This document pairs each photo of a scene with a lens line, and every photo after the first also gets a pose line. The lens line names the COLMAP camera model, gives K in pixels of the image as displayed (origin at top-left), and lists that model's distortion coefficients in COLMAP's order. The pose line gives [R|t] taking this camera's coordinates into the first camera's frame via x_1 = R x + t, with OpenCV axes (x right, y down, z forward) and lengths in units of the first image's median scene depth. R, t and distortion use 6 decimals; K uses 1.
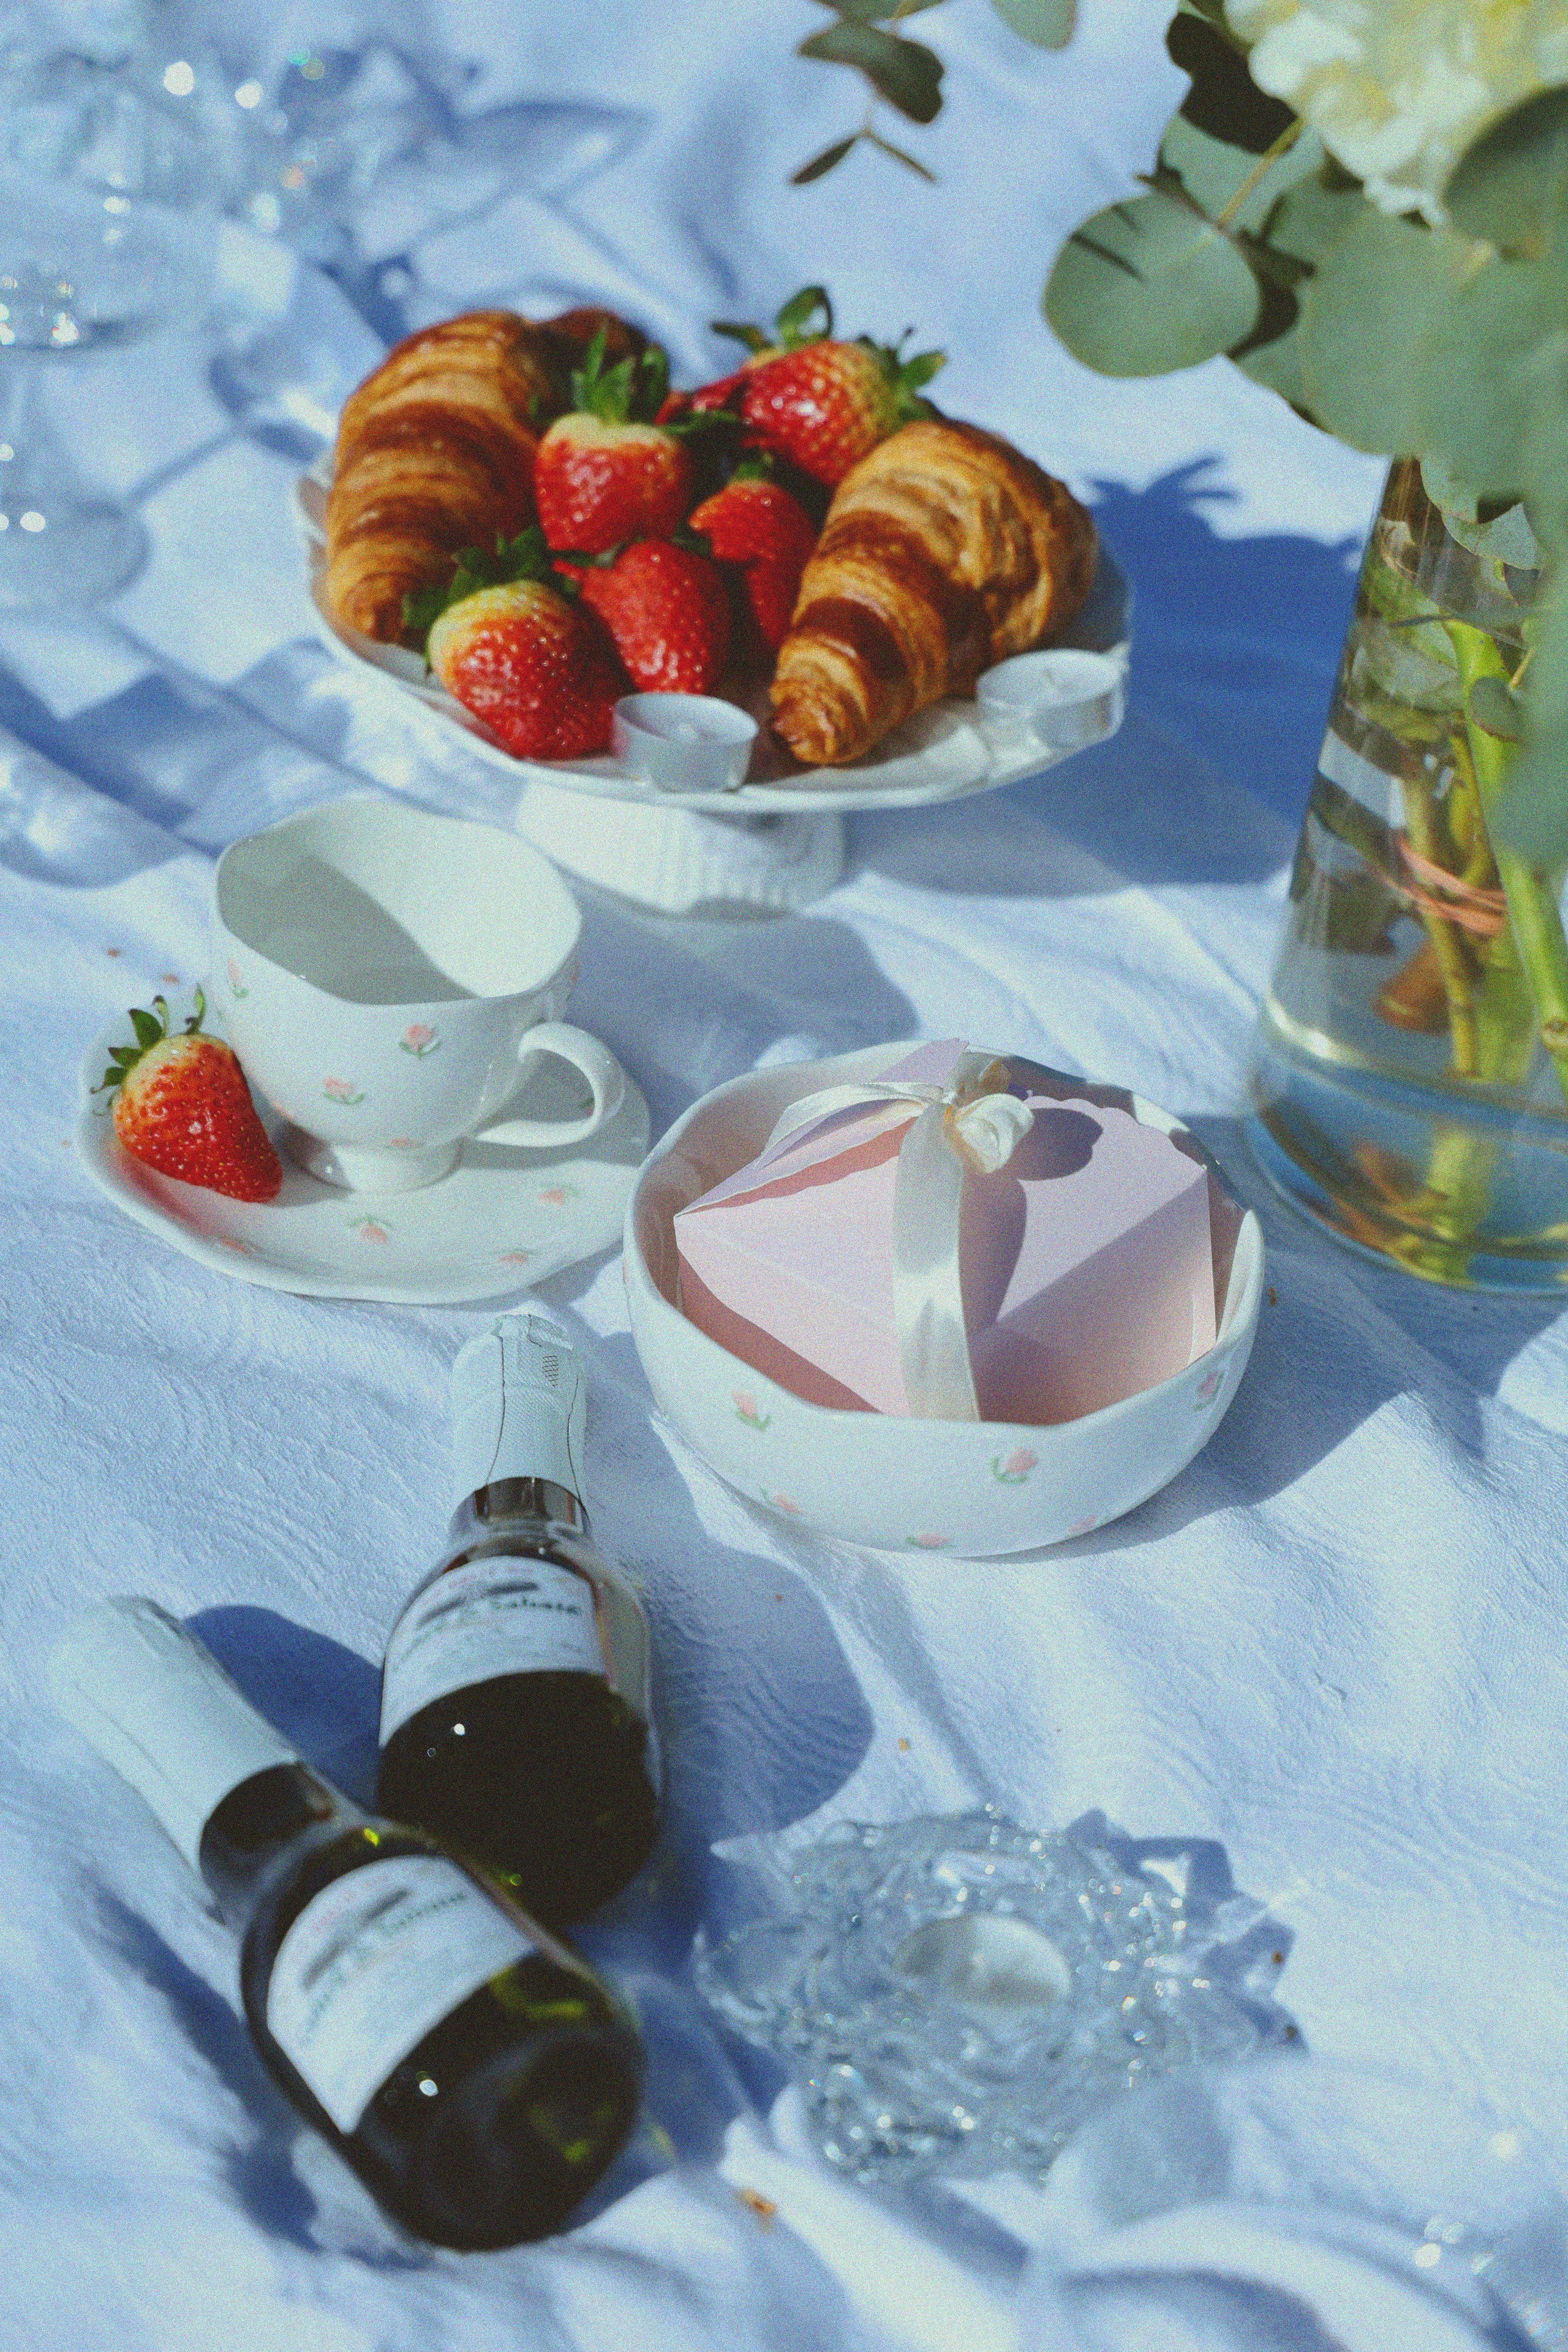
lens RADIAL K [[5307.8, 0, 788.9], [0, 5307.8, 1164.6], [0, 0, 1]] dist [0.217489, 0.000000]
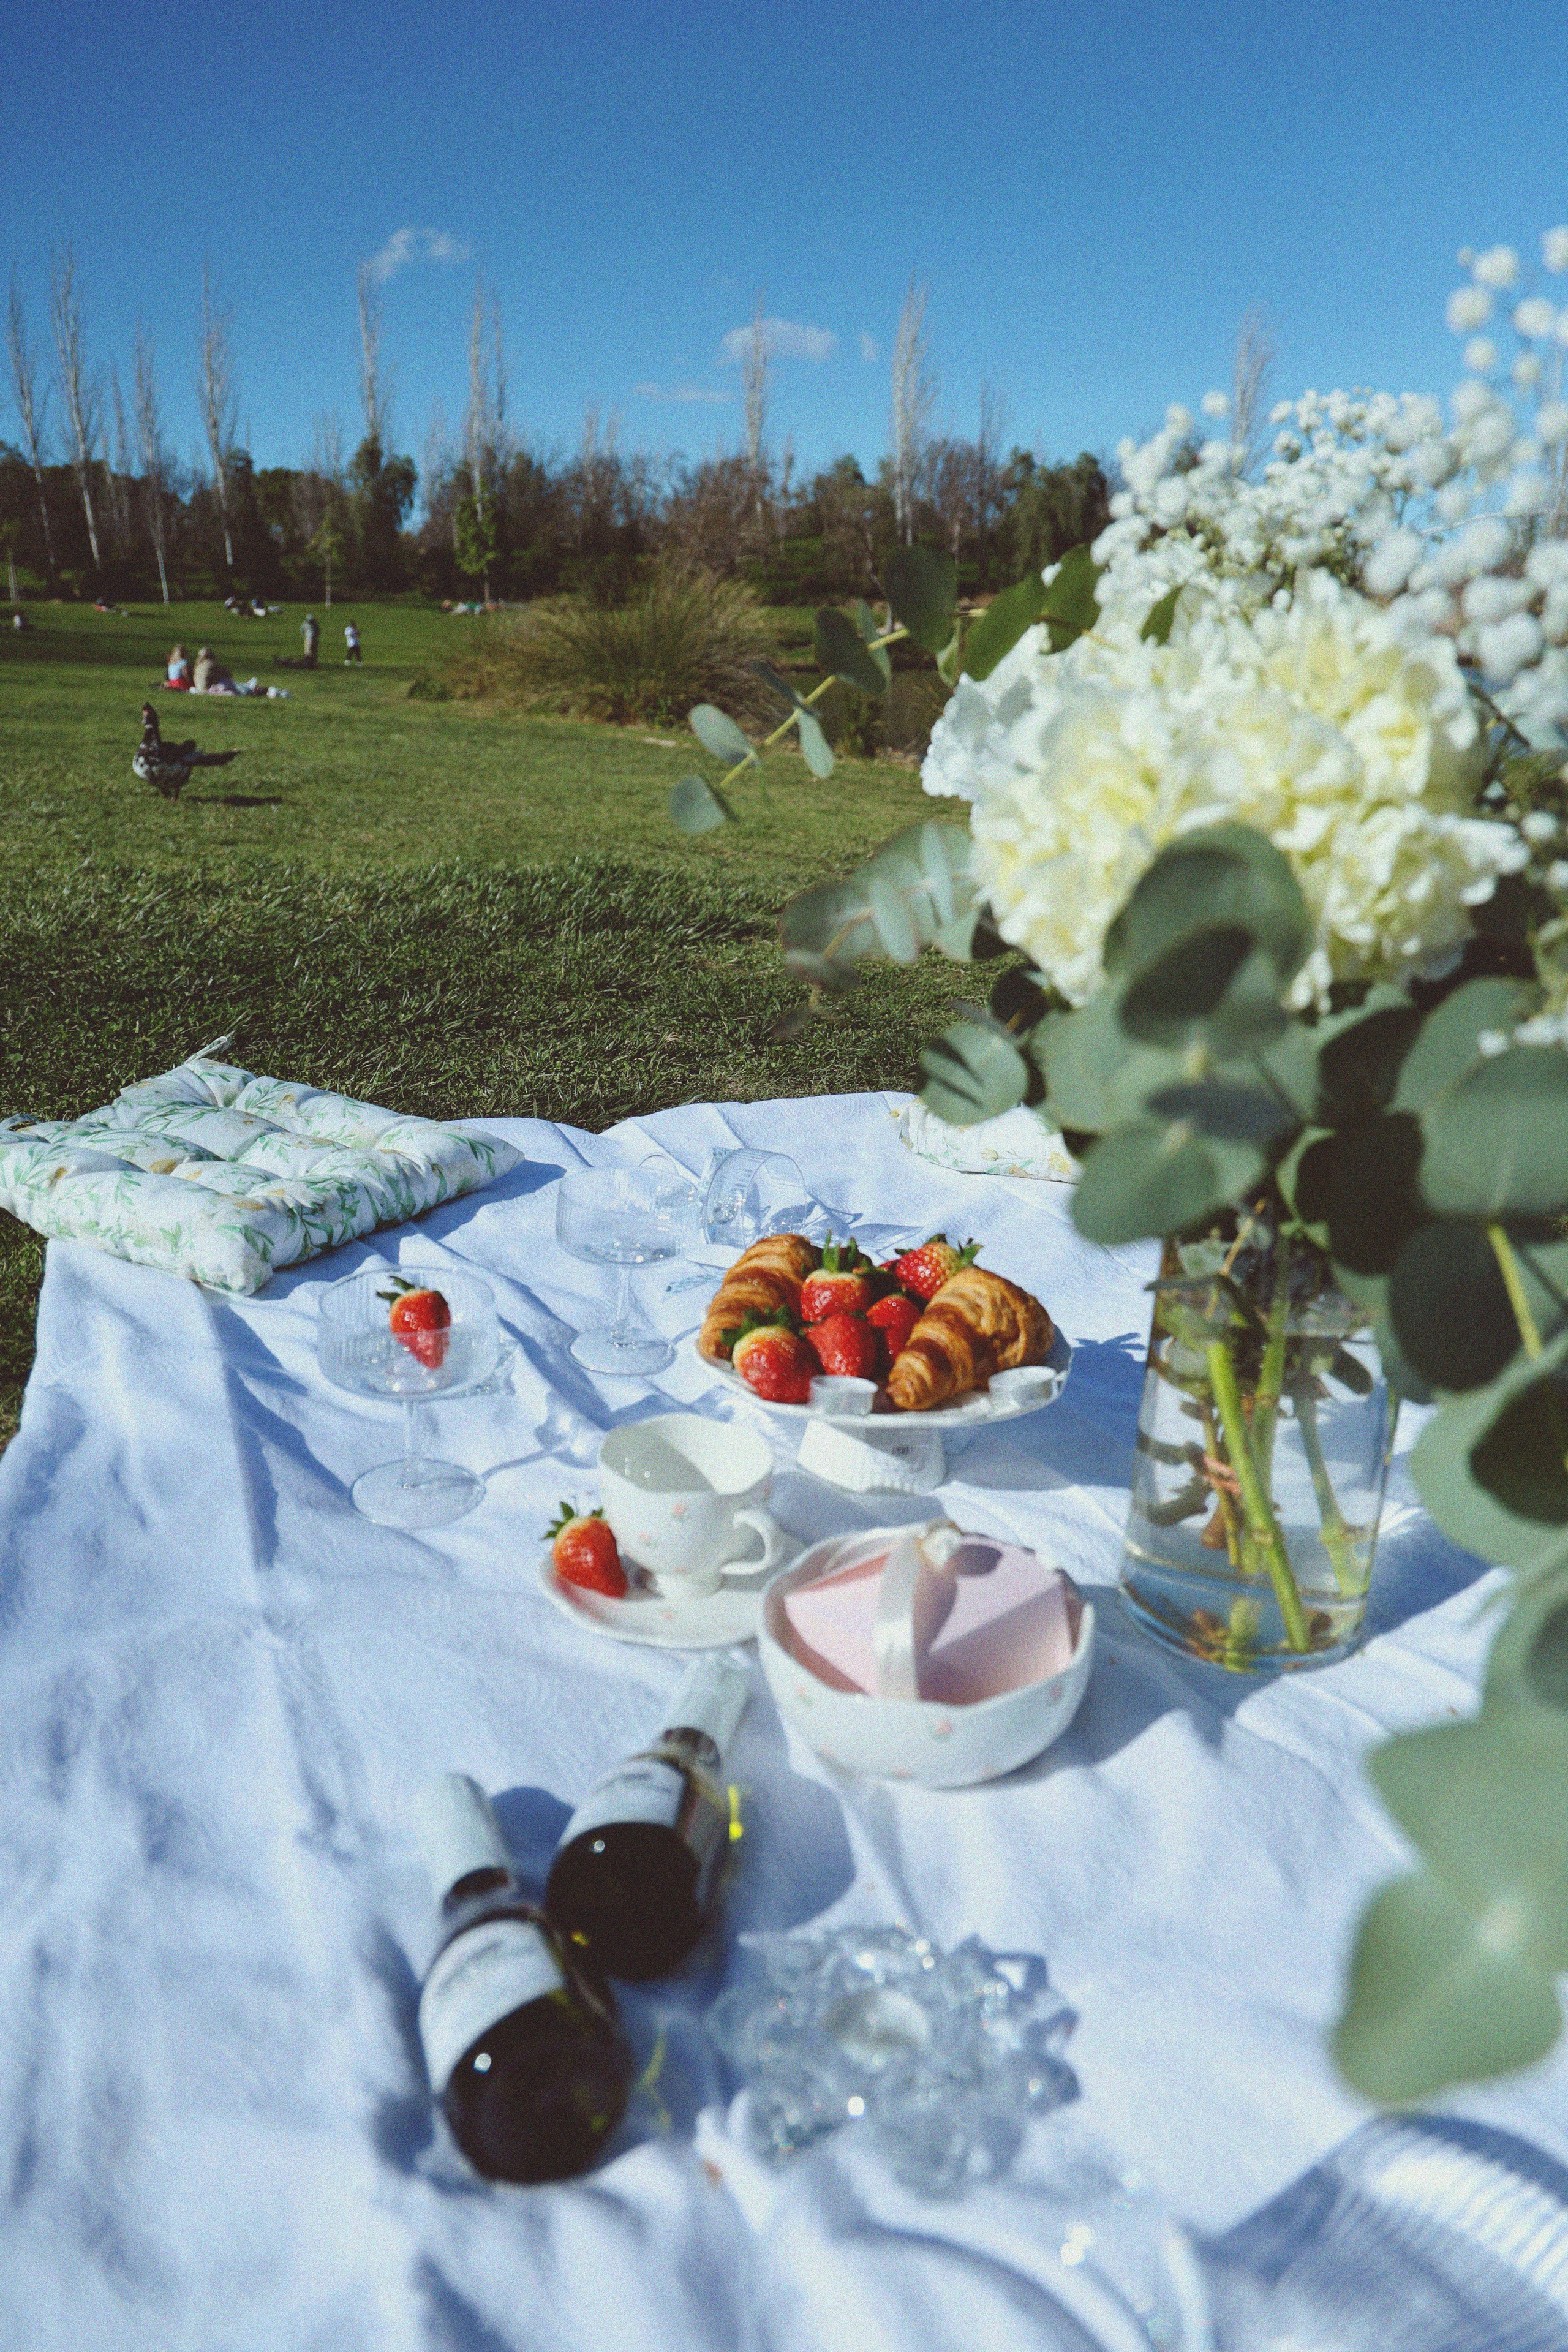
lens RADIAL K [[1617.3, 0, 804.4], [0, 1617.3, 1130.9], [0, 0, 1]] dist [-0.065665, 0.027242]
pose [[0.979978, -0.031864, -0.196537, 0.102463], [-0.042184, 0.931475, -0.361353, 0.061156], [0.194584, 0.362409, 0.911481, 0.380869]]
